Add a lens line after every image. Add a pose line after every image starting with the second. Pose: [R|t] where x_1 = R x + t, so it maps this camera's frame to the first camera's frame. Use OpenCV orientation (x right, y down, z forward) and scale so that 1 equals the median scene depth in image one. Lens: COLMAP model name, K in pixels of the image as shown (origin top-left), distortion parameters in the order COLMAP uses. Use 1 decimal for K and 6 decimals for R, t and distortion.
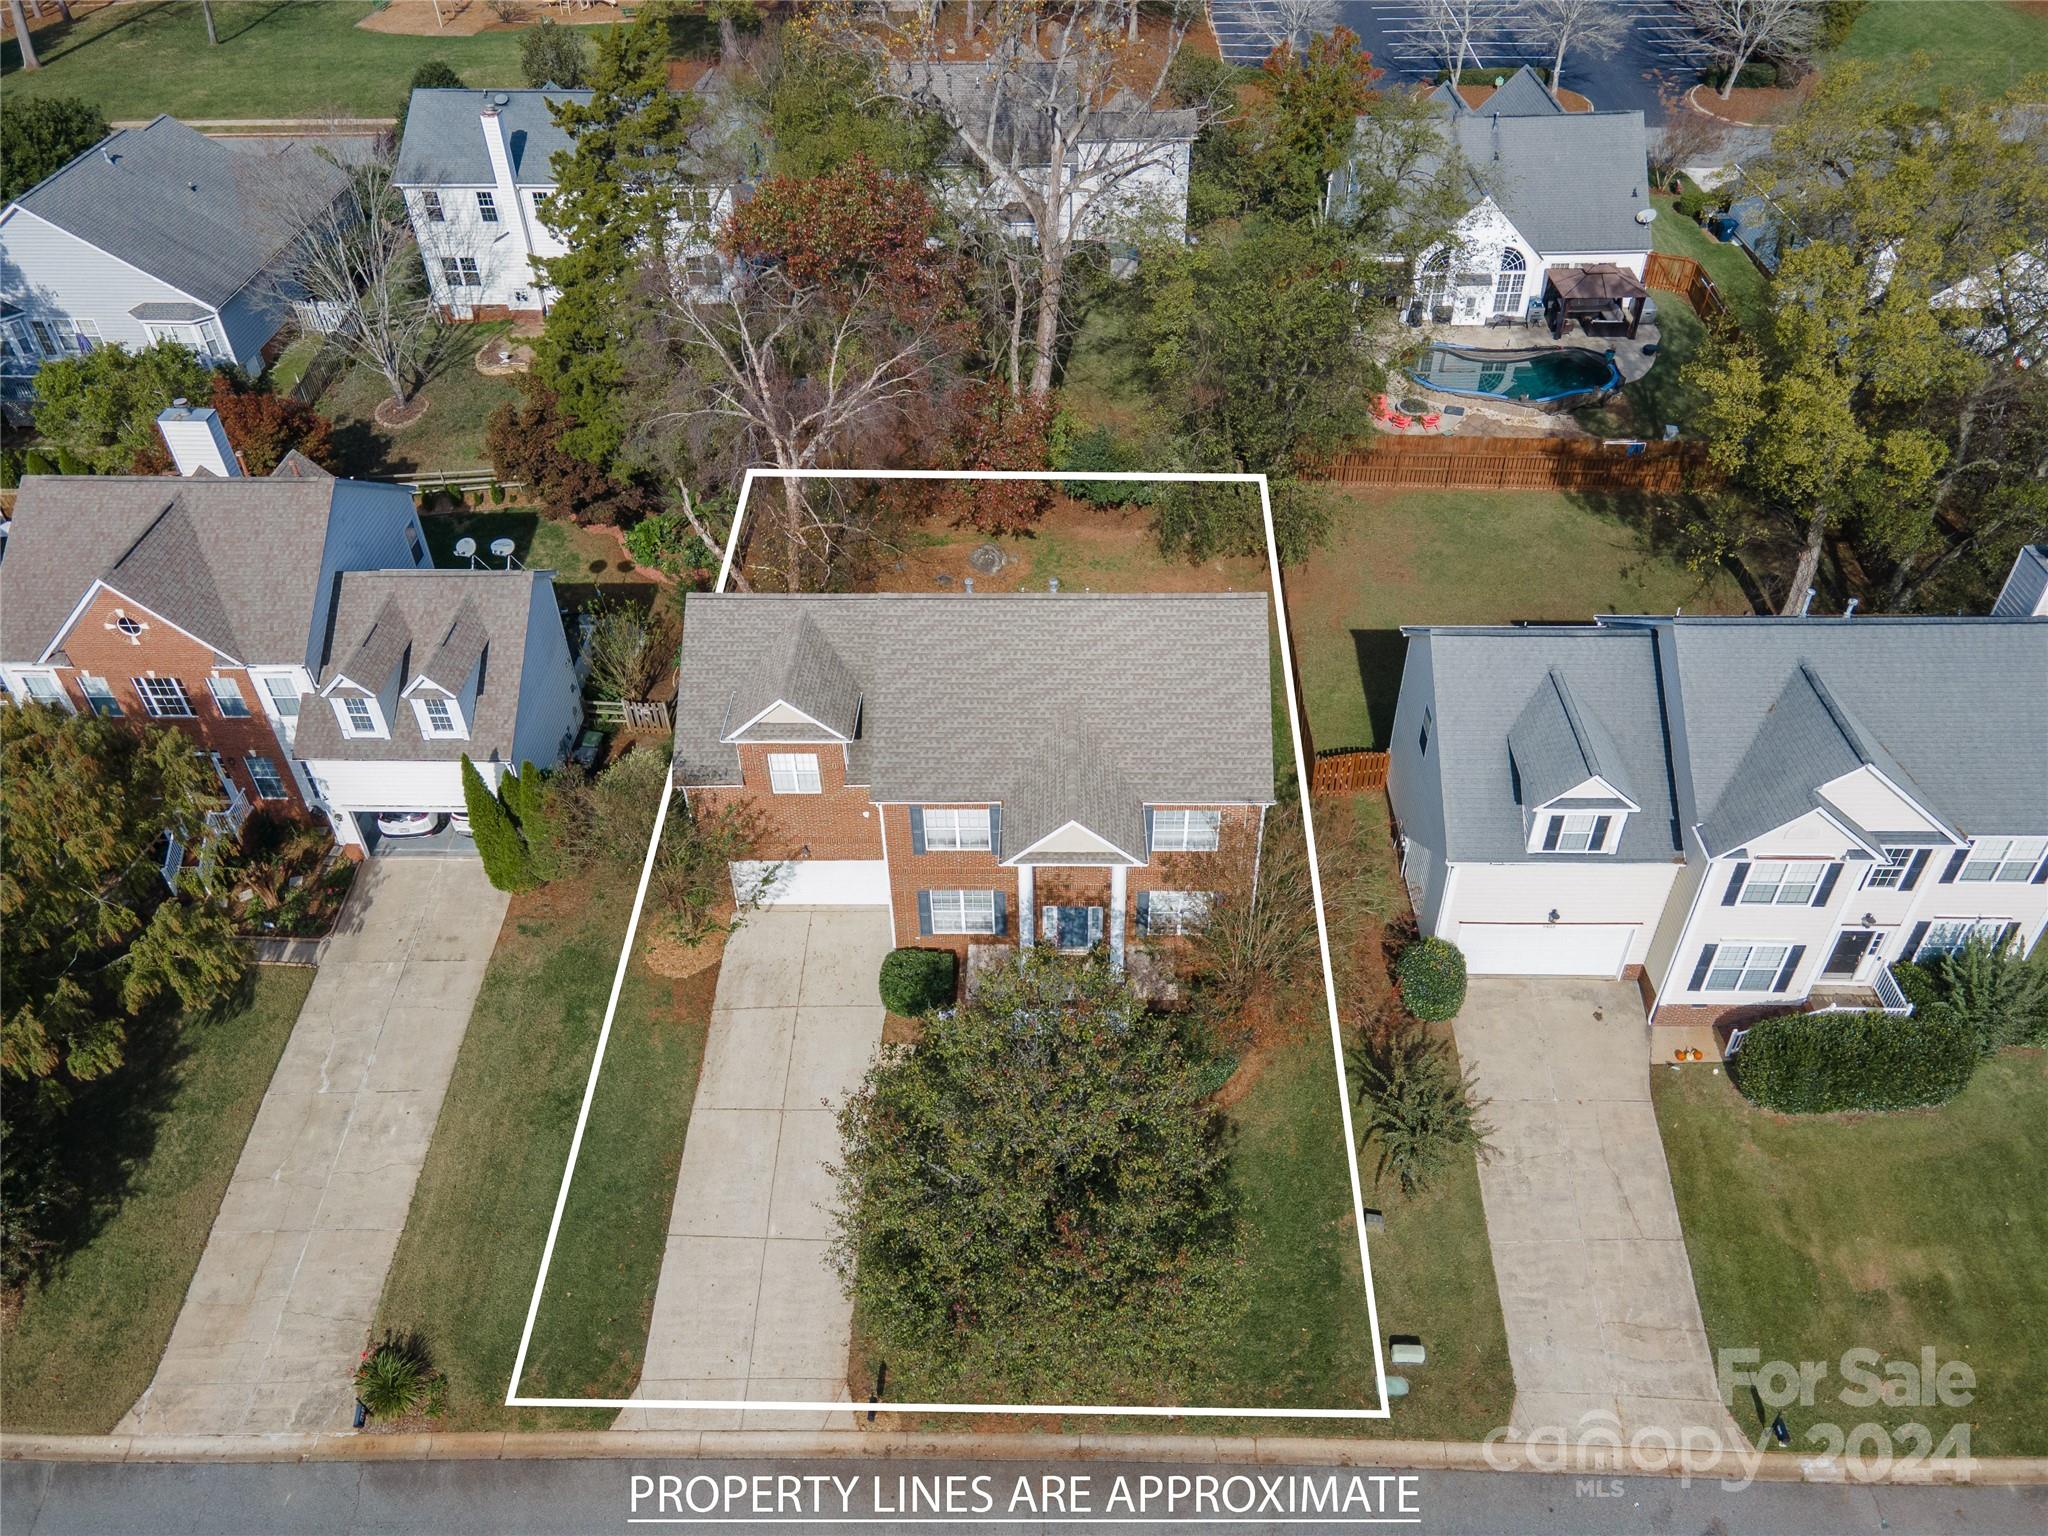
lens RADIAL K [[1486.3, 0, 1028.7], [0, 1486.3, 769.3], [0, 0, 1]] dist [0.030009, 0.018588]
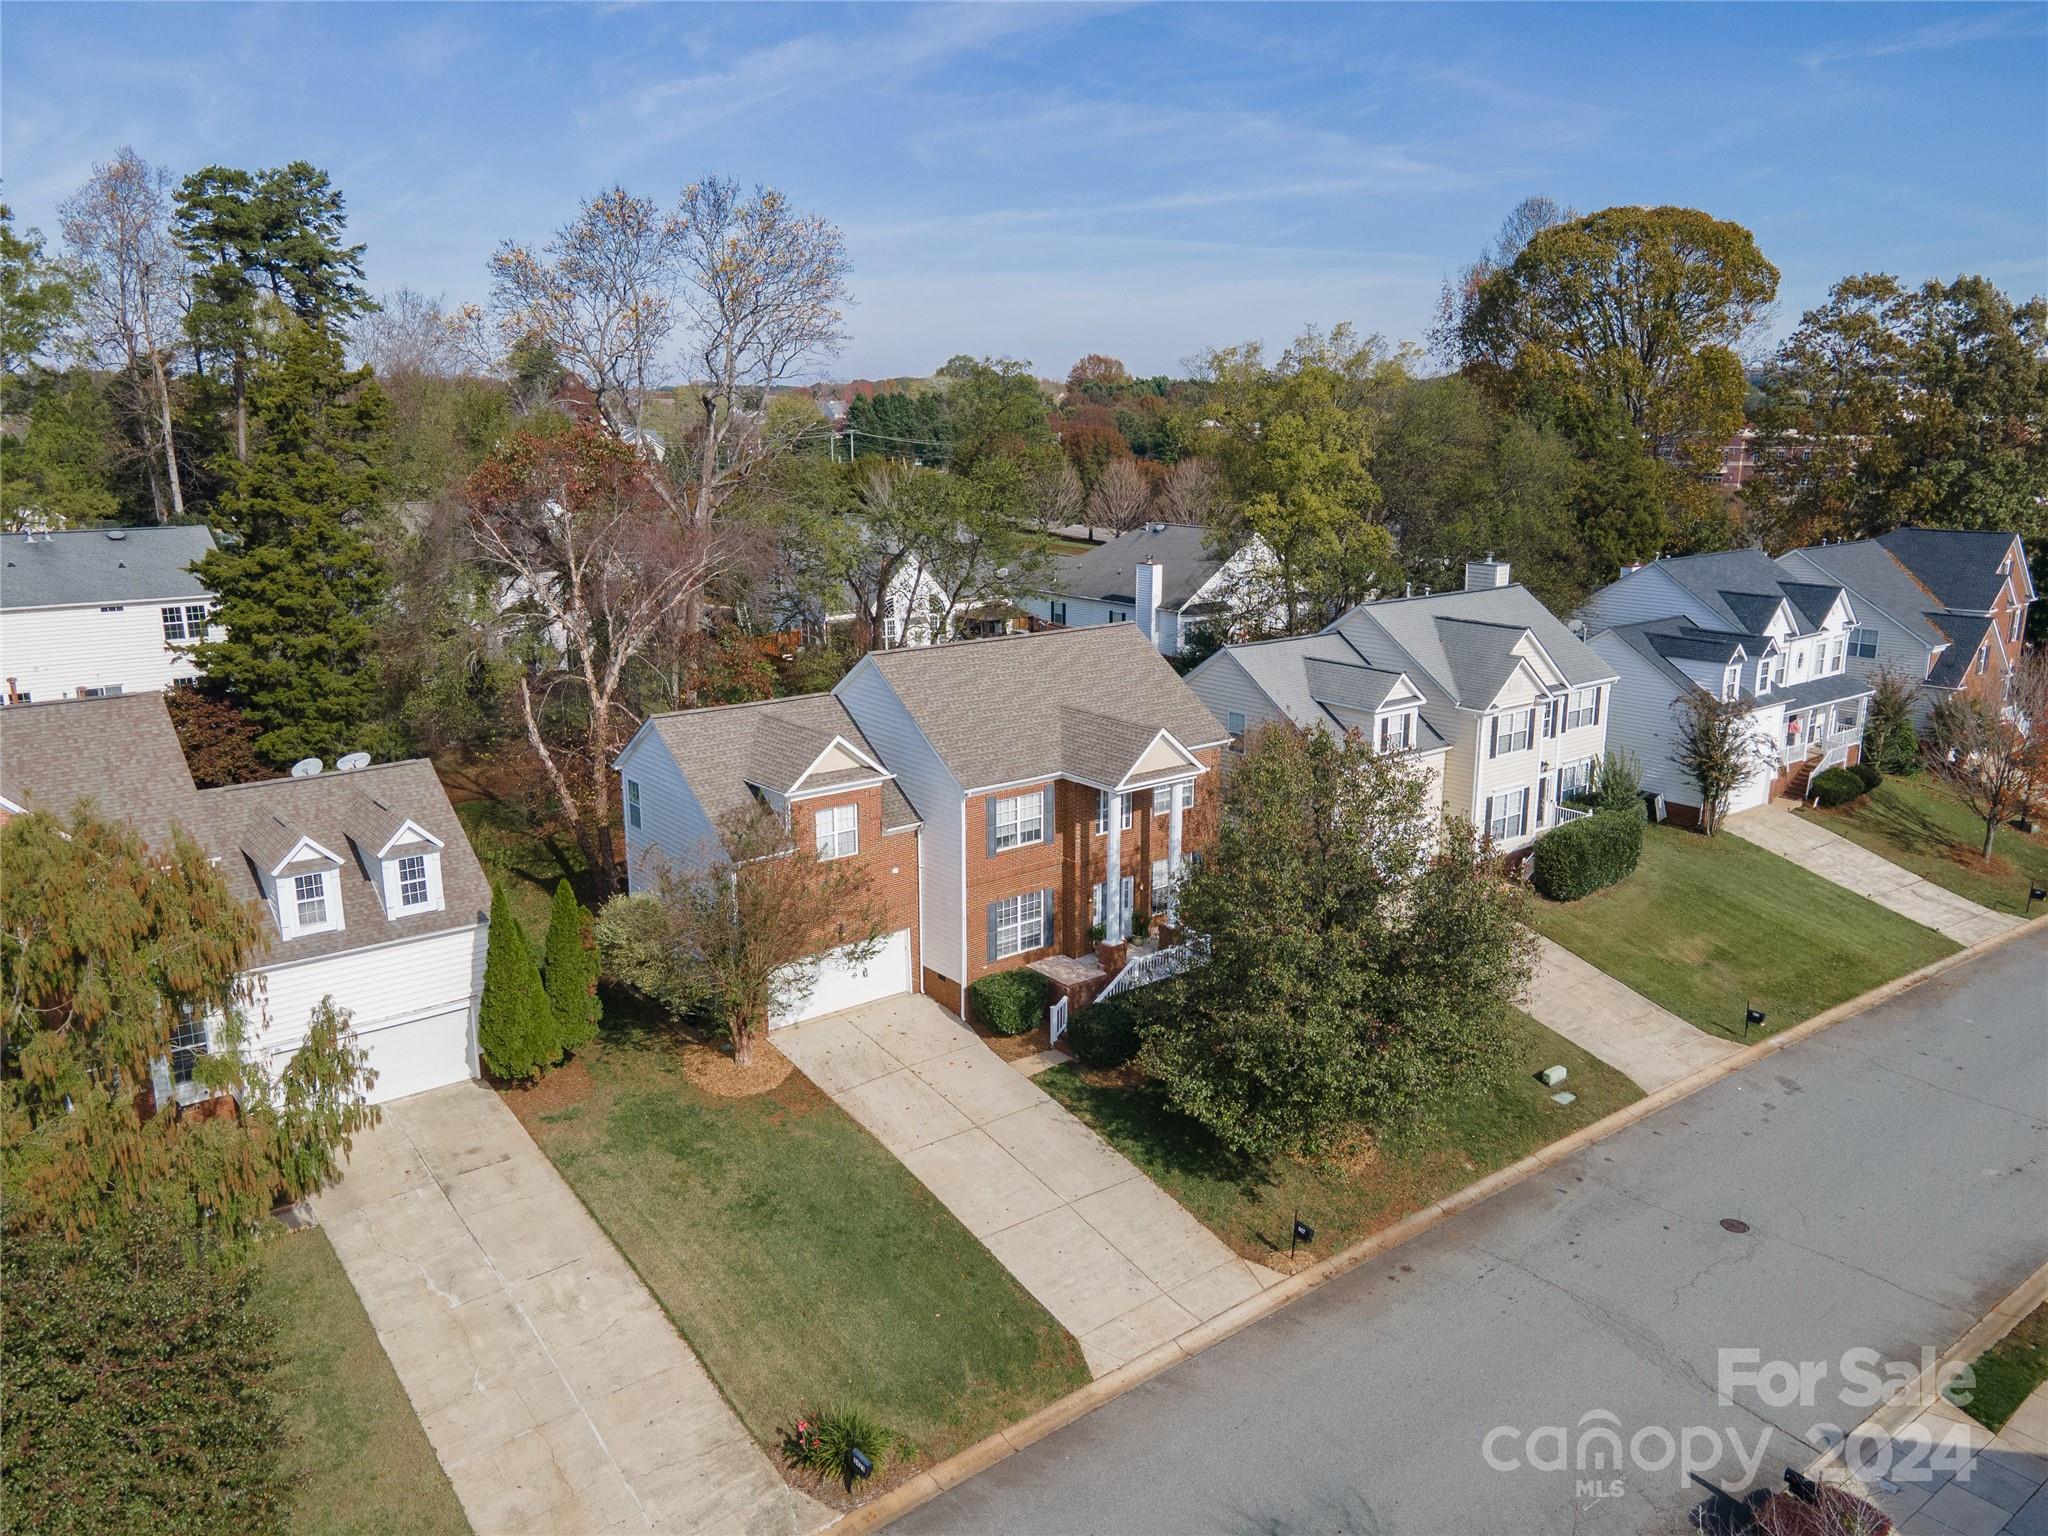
lens RADIAL K [[1486.3, 0, 1029.3], [0, 1486.3, 759.6], [0, 0, 1]] dist [0.030009, 0.018588]
pose [[0.774656, -0.132651, 0.618314, -0.701825], [0.399863, 0.860226, -0.316419, 0.344985], [-0.489916, 0.492357, 0.719421, 0.196020]]
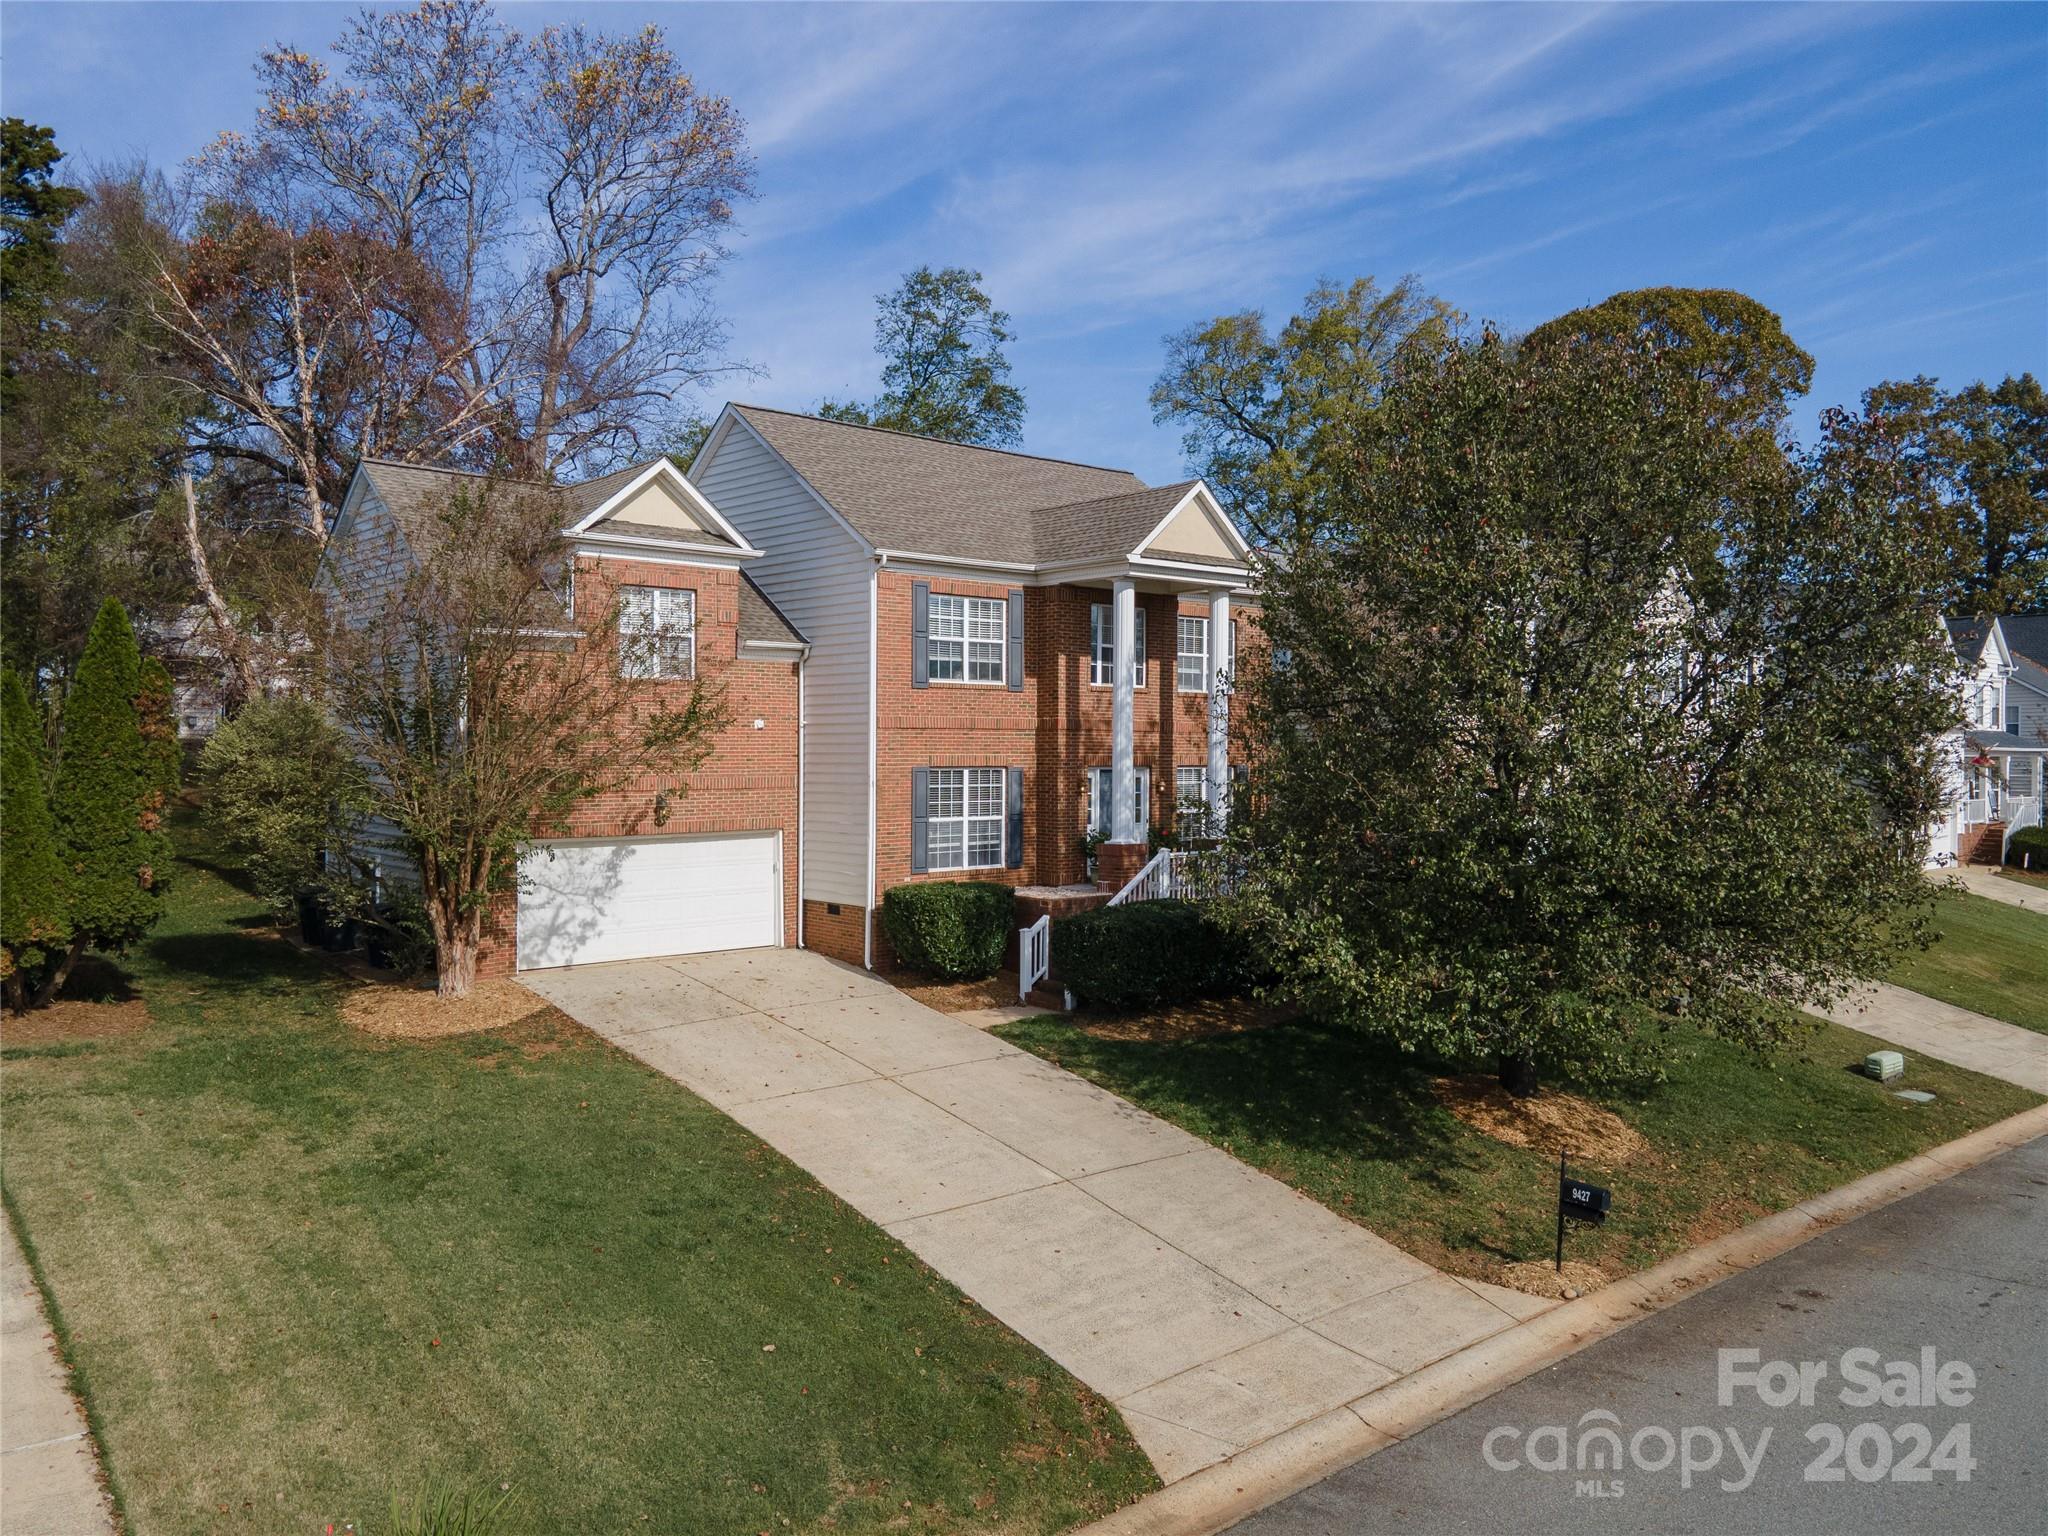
lens RADIAL K [[1486.3, 0, 1026.9], [0, 1486.3, 769.2], [0, 0, 1]] dist [0.030009, 0.018588]
pose [[0.748967, 0.011940, 0.662499, -0.462202], [0.414813, 0.771223, -0.482852, 0.411288], [-0.516700, 0.636454, 0.572668, 0.642170]]
